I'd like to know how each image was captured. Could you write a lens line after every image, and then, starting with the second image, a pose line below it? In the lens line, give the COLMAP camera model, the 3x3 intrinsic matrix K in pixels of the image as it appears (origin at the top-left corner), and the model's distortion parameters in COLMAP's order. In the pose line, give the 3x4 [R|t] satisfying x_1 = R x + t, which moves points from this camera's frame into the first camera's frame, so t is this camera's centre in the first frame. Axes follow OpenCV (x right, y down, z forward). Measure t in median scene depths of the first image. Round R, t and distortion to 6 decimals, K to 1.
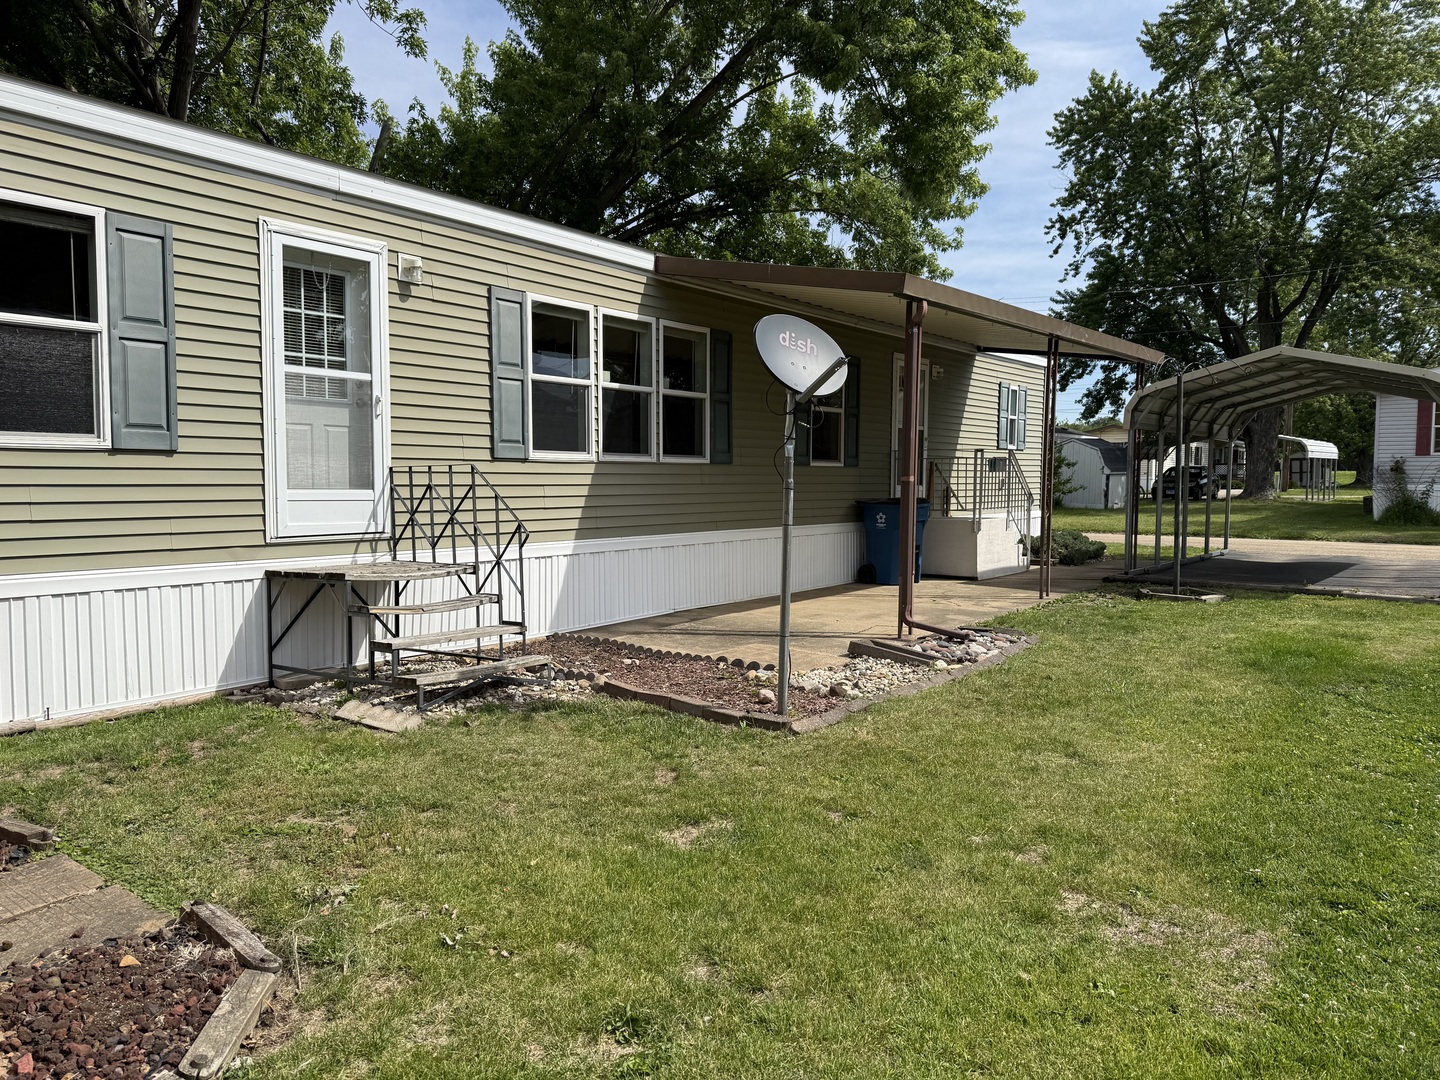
lens RADIAL K [[1008.6, 0, 720.5], [0, 1008.6, 540.1], [0, 0, 1]] dist [0.109179, -0.173916]
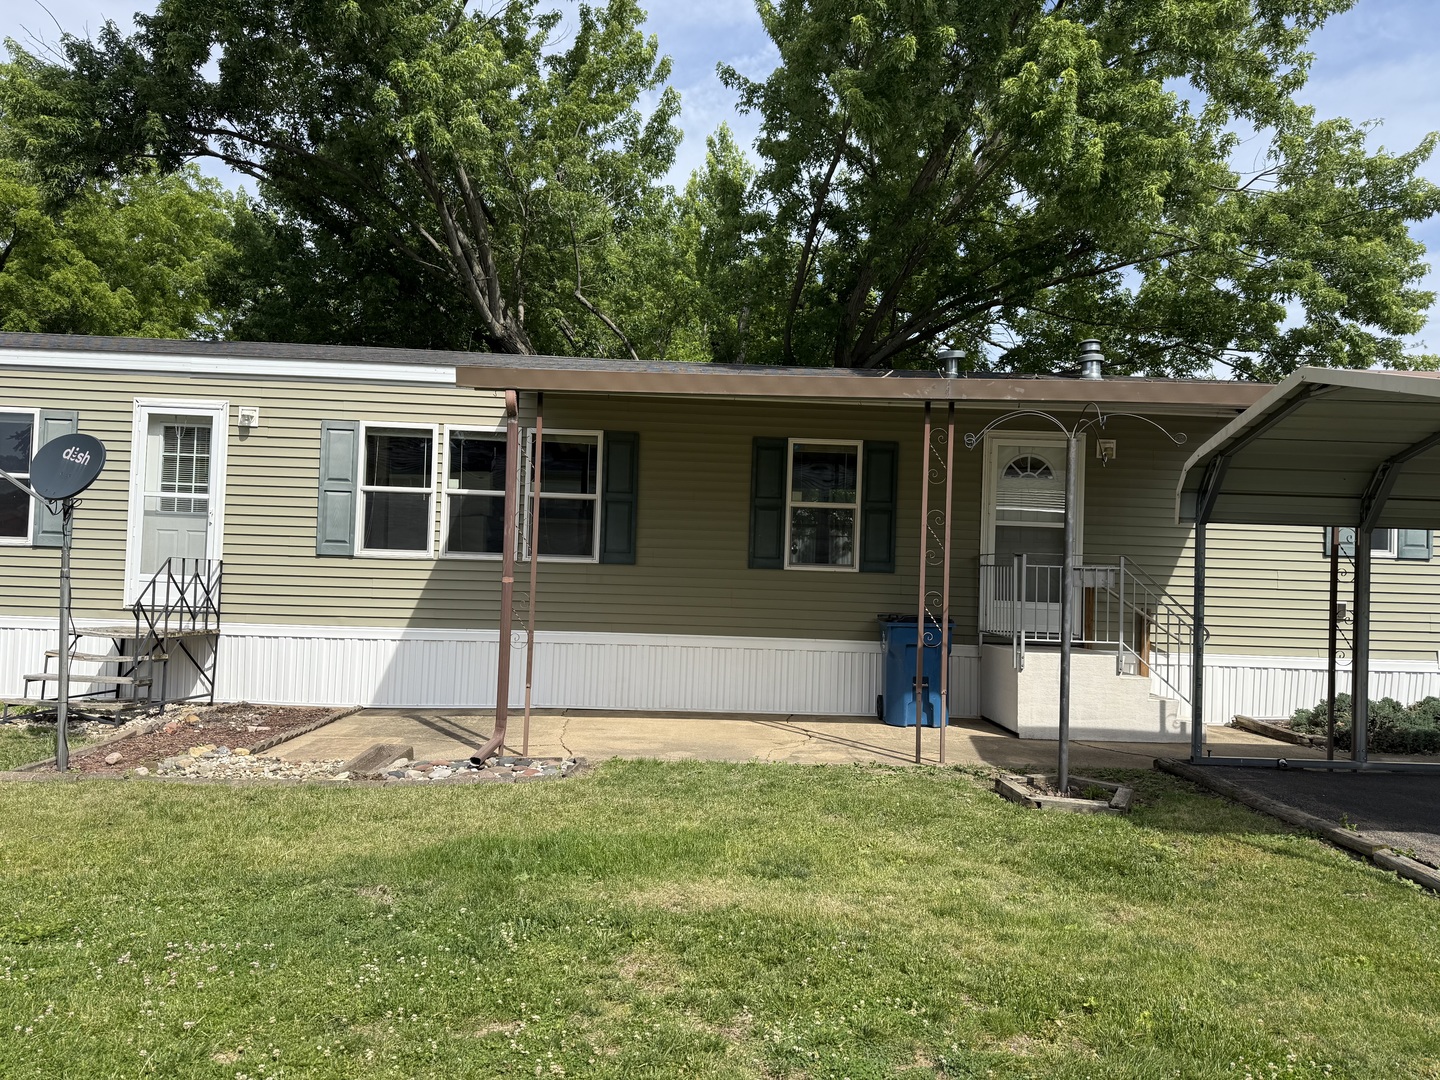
lens RADIAL K [[1008.6, 0, 720.5], [0, 1008.6, 540.1], [0, 0, 1]] dist [0.109179, -0.173916]
pose [[0.626056, 0.004401, -0.779765, 0.837159], [-0.077481, 0.995386, -0.056590, -0.051985], [0.775919, 0.095846, 0.623509, 0.471566]]
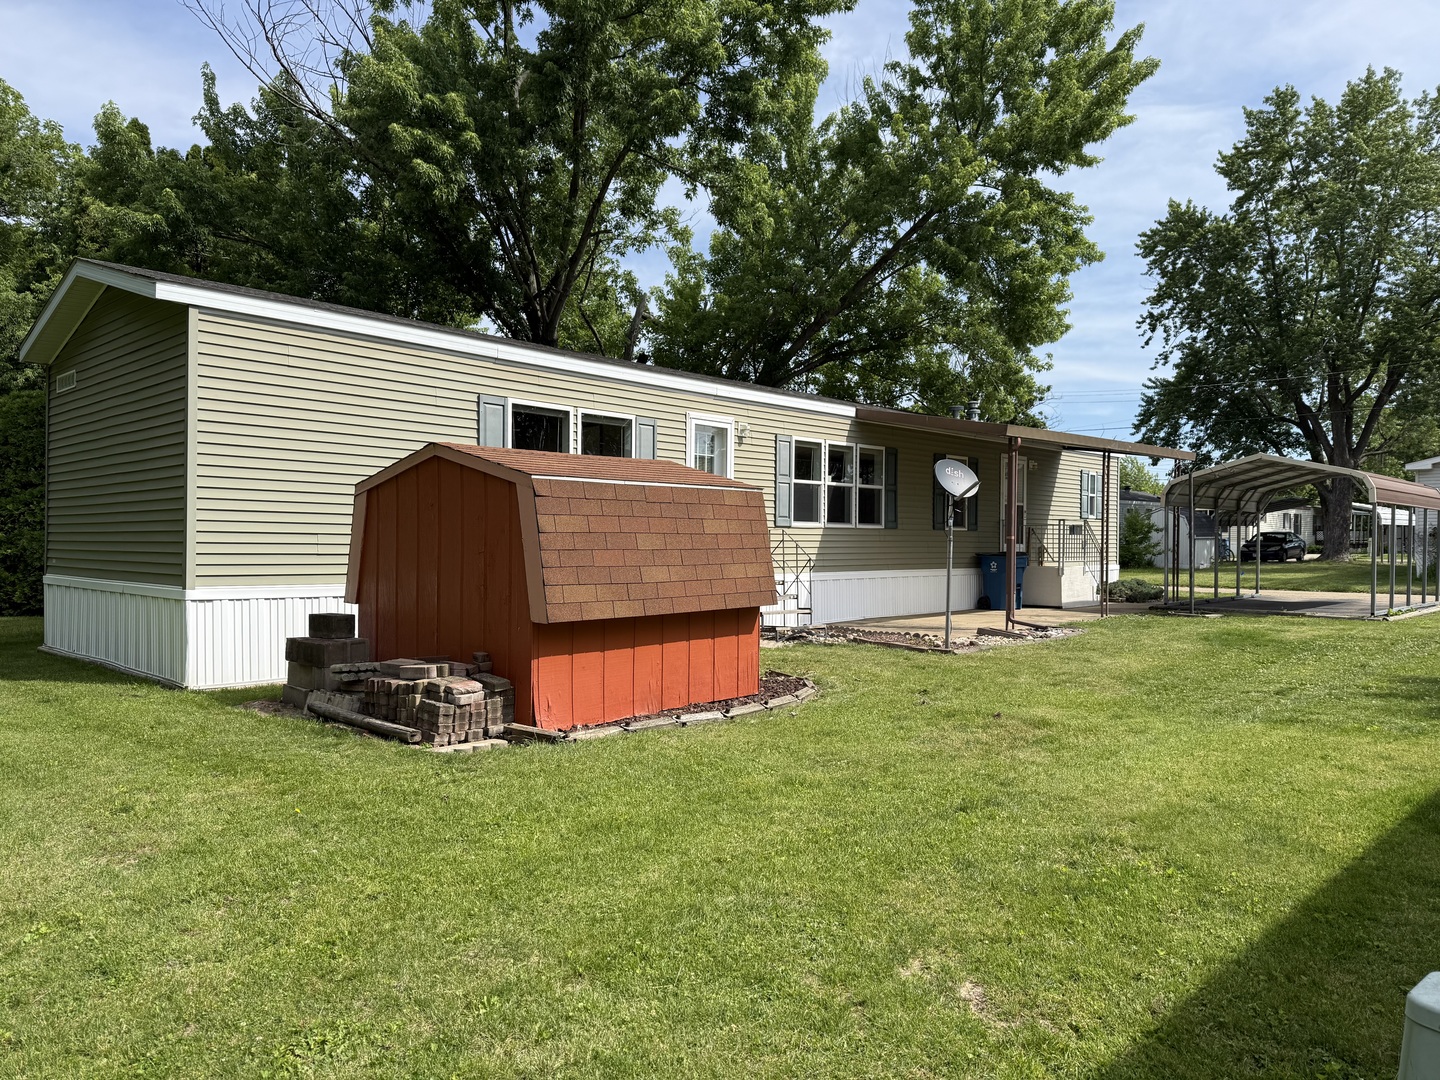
lens RADIAL K [[1015.9, 0, 708.4], [0, 1015.9, 541.0], [0, 0, 1]] dist [0.117377, -0.174648]
pose [[0.994062, 0.002369, -0.108791, -0.113625], [-0.009197, 0.998015, -0.062305, 0.048373], [0.108427, 0.062936, 0.992110, -0.654447]]
